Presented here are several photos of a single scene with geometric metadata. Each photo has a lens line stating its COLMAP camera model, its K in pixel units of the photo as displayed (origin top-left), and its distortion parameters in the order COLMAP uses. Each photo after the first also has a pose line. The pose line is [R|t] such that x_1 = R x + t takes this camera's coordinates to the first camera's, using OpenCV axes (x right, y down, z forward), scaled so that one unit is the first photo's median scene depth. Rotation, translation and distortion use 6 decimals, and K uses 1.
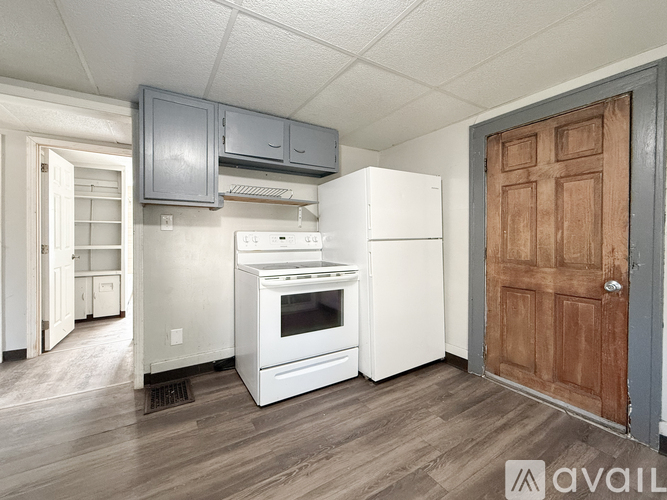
lens RADIAL K [[265.4, 0, 332.1], [0, 265.4, 239.2], [0, 0, 1]] dist [0.000089, -0.000094]
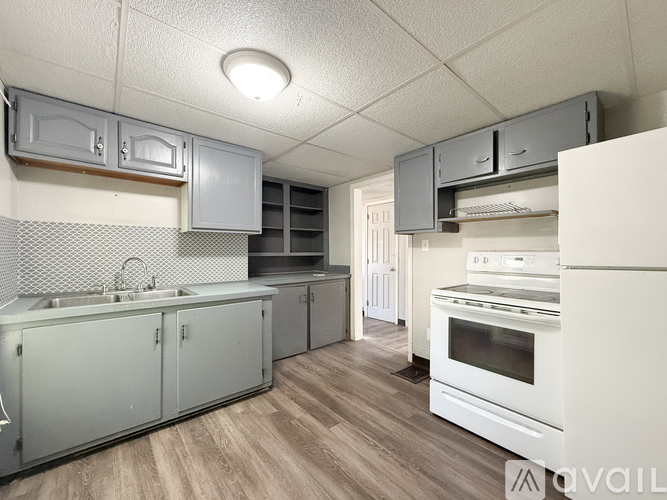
lens RADIAL K [[271.4, 0, 333.5], [0, 271.4, 250.0], [0, 0, 1]] dist [-0.000667, -0.000062]
pose [[0.177171, -0.007717, -0.984150, 0.744982], [-0.002665, 0.999962, -0.008321, -0.033247], [0.984176, 0.004097, 0.177144, 0.379309]]
